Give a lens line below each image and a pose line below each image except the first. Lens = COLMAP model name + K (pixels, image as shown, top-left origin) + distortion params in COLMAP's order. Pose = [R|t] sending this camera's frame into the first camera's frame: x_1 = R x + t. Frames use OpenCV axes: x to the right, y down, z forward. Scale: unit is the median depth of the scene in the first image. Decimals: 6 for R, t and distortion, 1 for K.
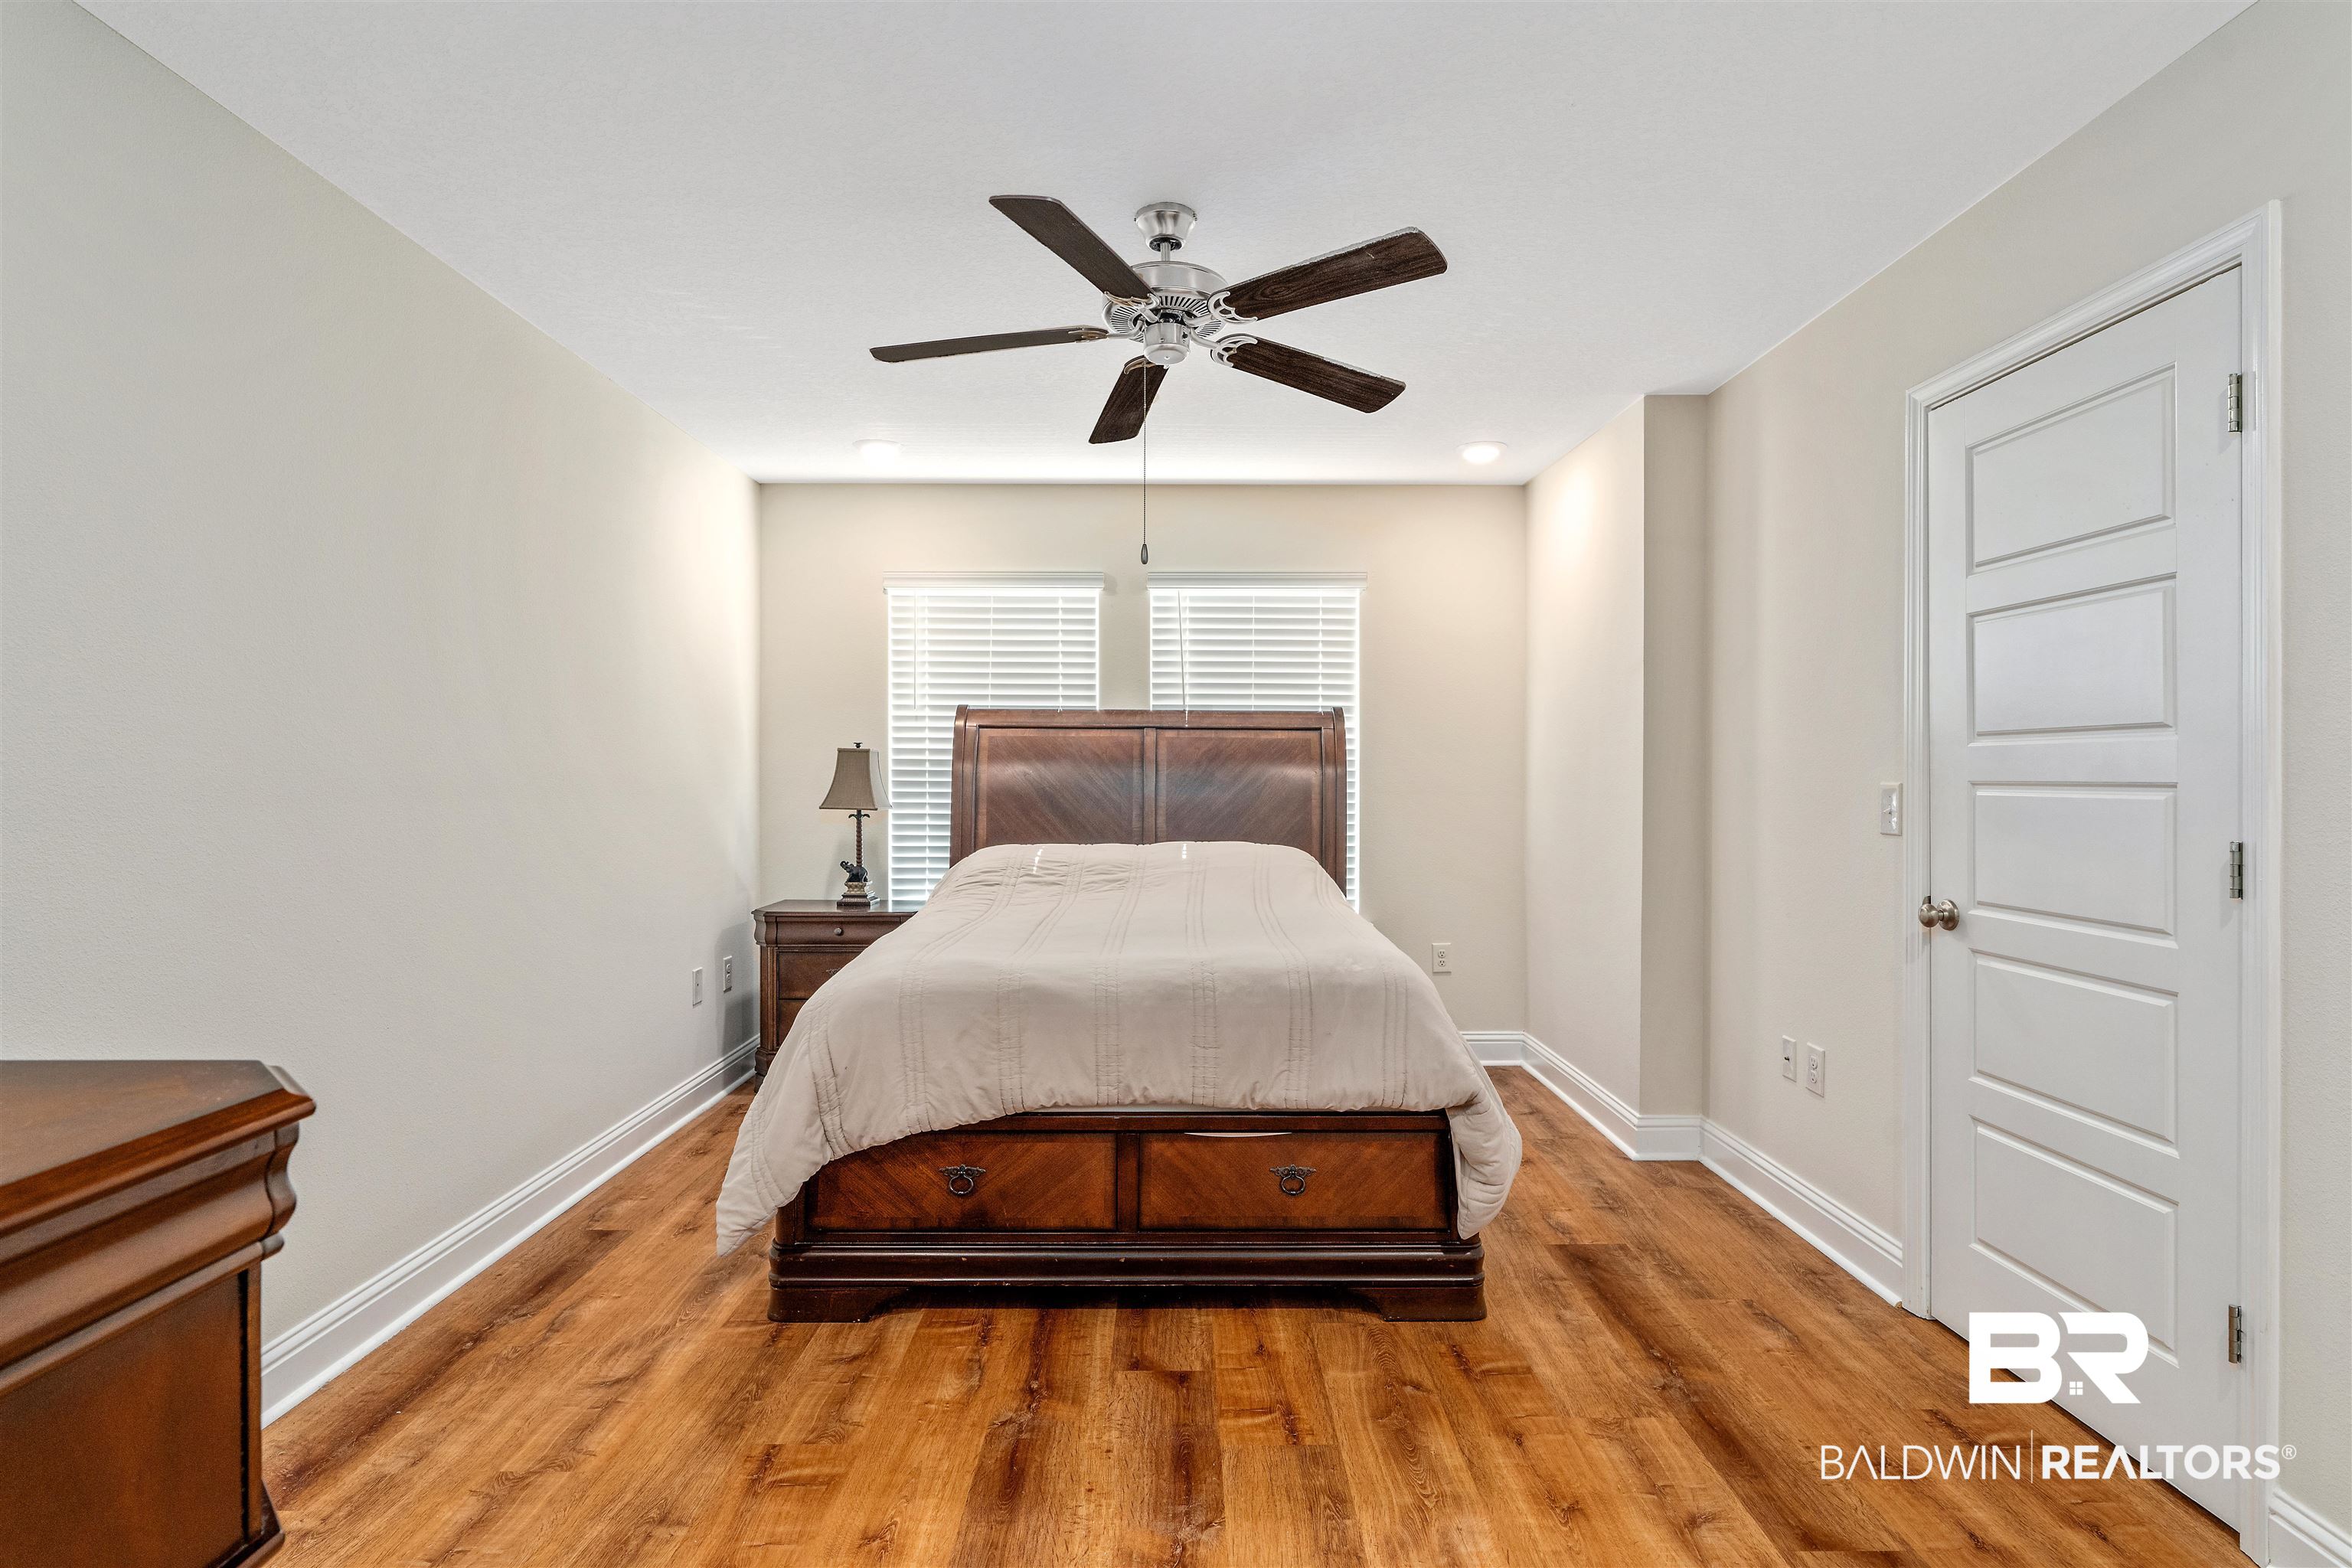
lens RADIAL K [[1183.1, 0, 1180.5], [0, 1183.1, 783.4], [0, 0, 1]] dist [-0.006344, 0.000624]
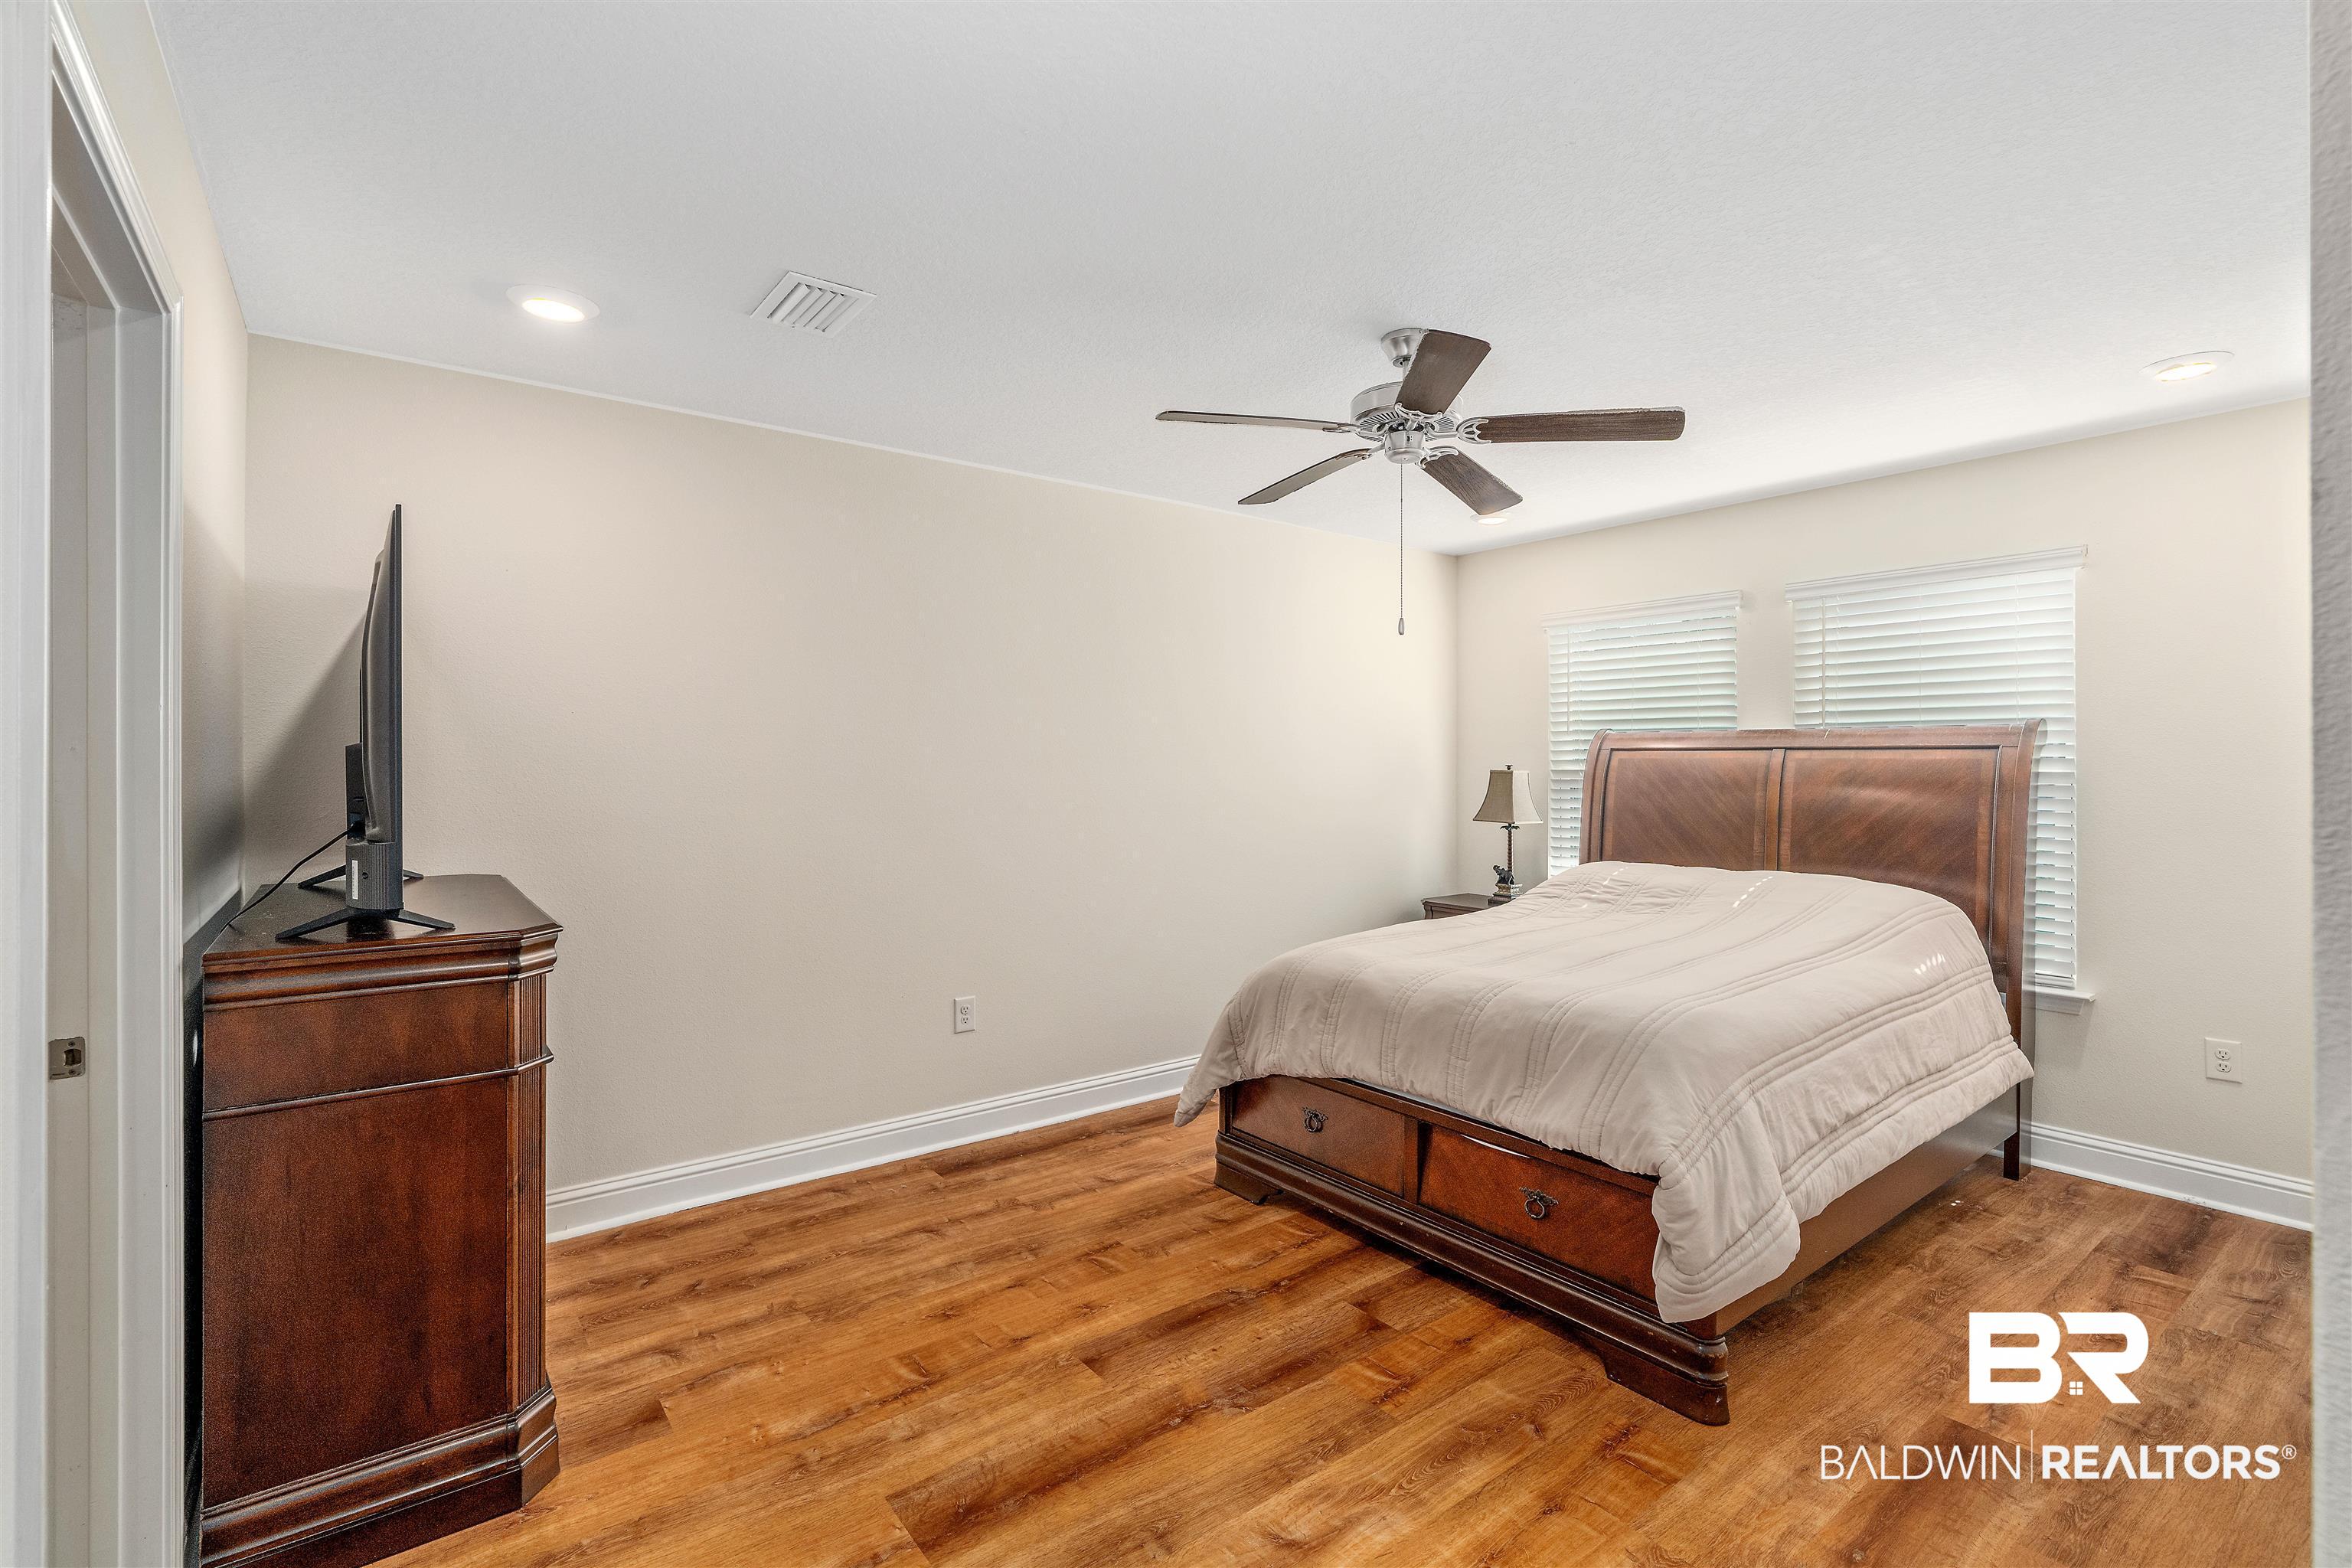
lens RADIAL K [[1072.7, 0, 1175.3], [0, 1072.7, 771.0], [0, 0, 1]] dist [-0.004335, 0.000636]
pose [[0.598320, 0.005084, -0.801241, 0.677135], [-0.006771, 0.999976, 0.001289, -0.049025], [0.801229, 0.004654, 0.598340, 0.178091]]
